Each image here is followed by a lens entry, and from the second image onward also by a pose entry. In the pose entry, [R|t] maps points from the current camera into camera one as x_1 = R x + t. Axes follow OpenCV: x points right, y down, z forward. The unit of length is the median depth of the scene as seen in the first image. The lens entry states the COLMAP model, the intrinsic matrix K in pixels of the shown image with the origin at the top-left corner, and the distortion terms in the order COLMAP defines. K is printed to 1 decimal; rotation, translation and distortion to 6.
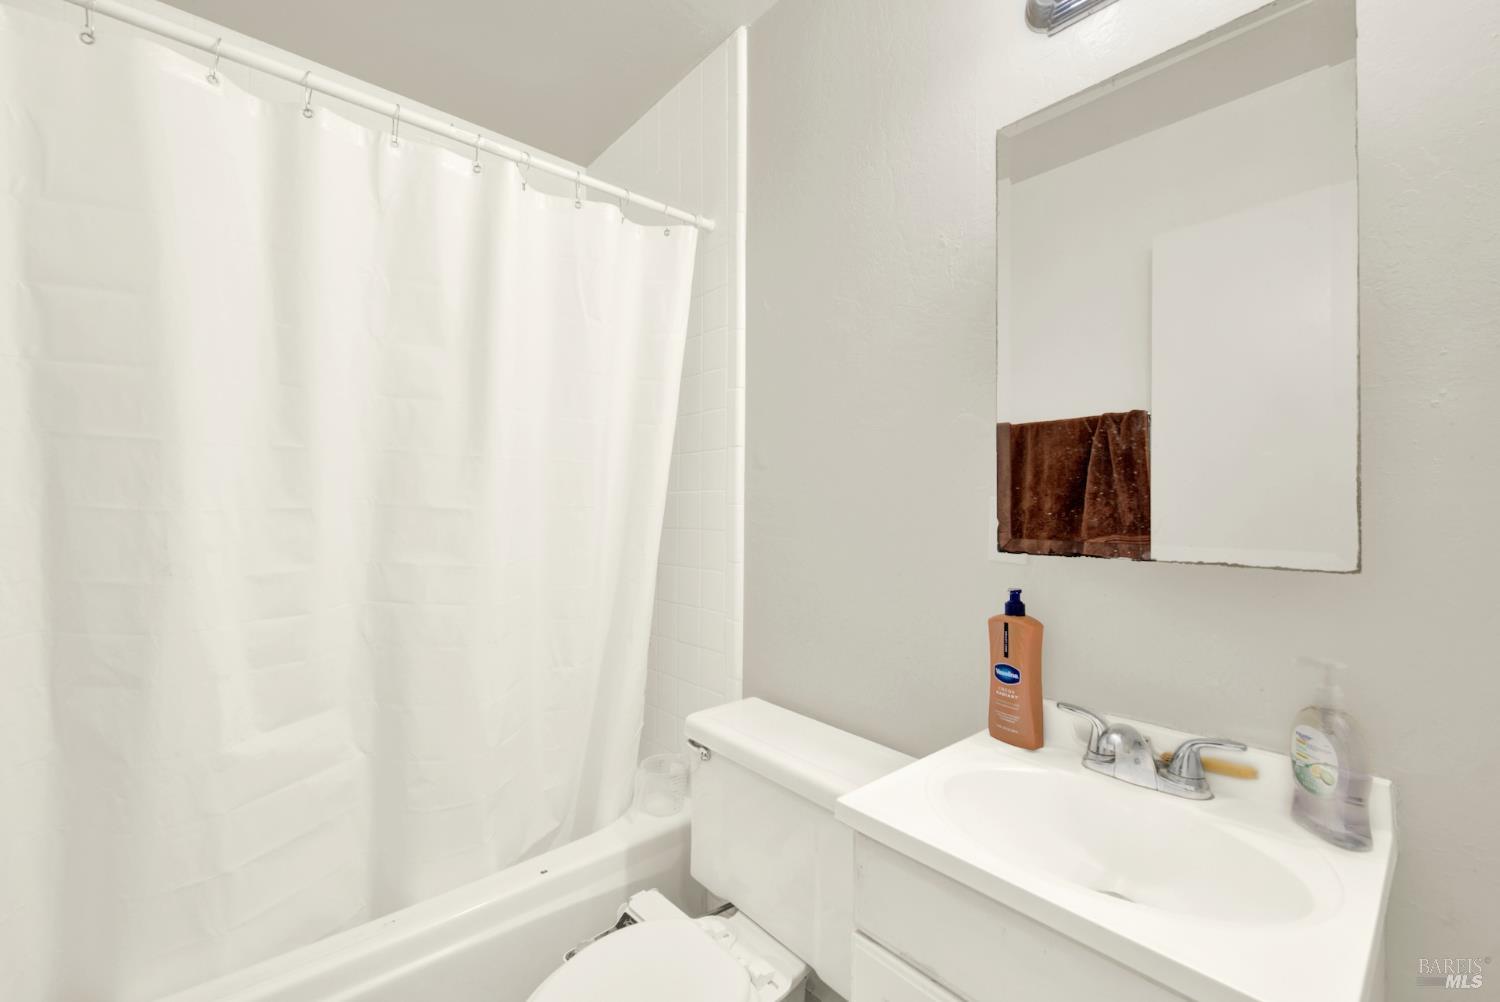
lens RADIAL K [[614.6, 0, 757.2], [0, 614.6, 500.6], [0, 0, 1]] dist [0.002876, -0.002877]
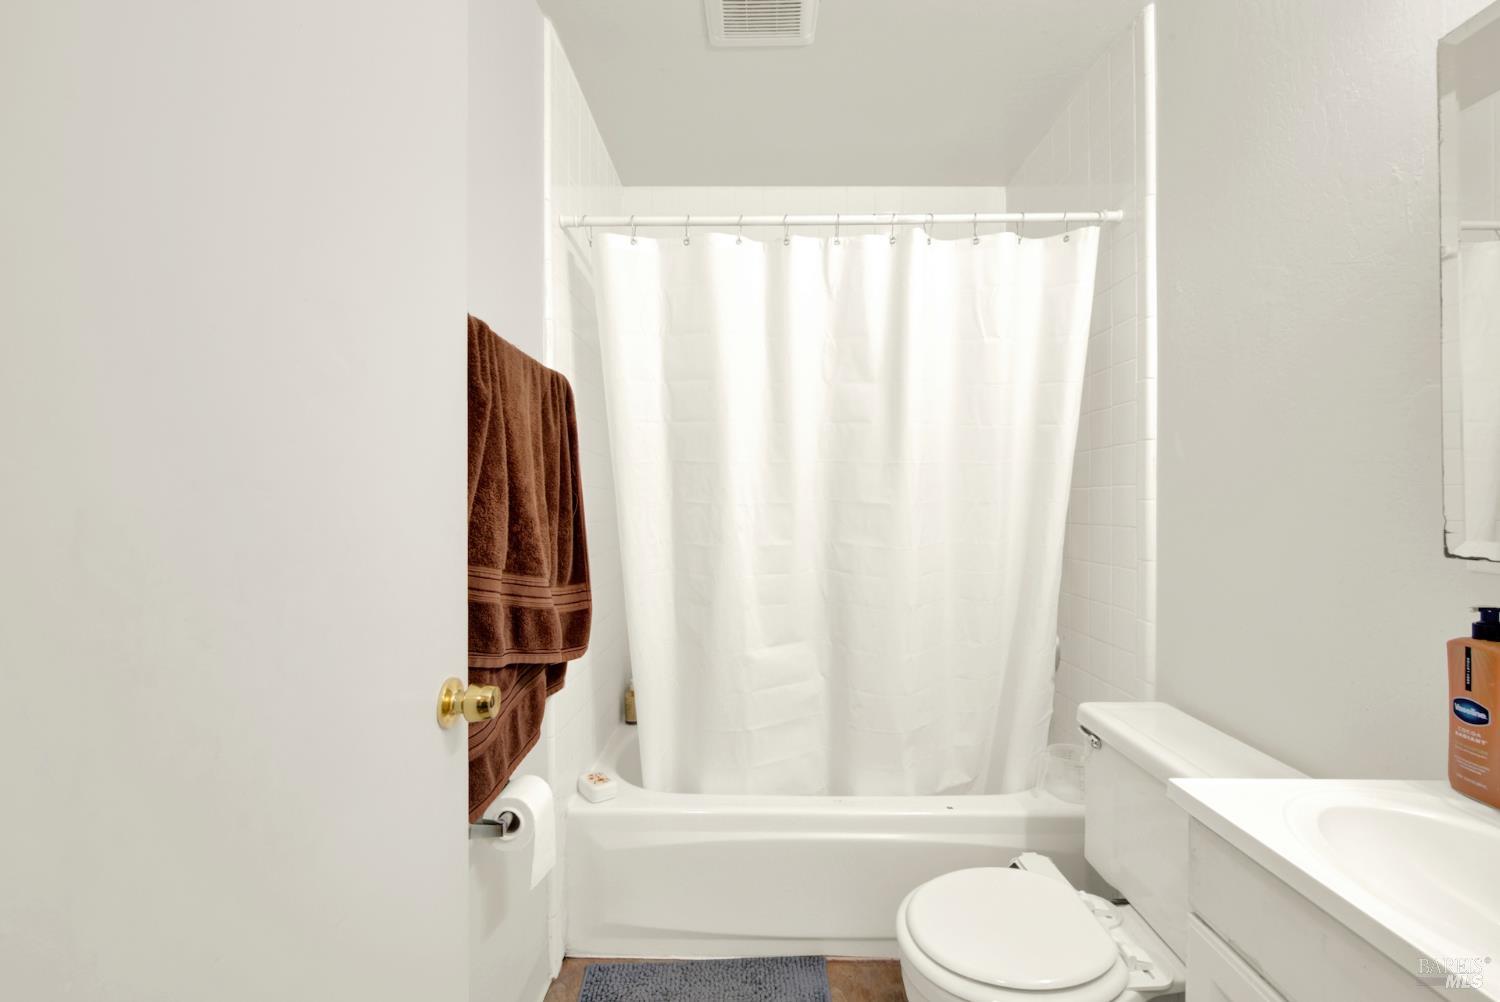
lens RADIAL K [[614.6, 0, 753.0], [0, 614.6, 498.8], [0, 0, 1]] dist [0.002876, -0.002877]
pose [[0.743630, -0.003944, -0.668580, 0.188881], [0.004744, 0.999989, -0.000622, 0.002067], [0.668574, -0.002710, 0.743640, -0.158990]]
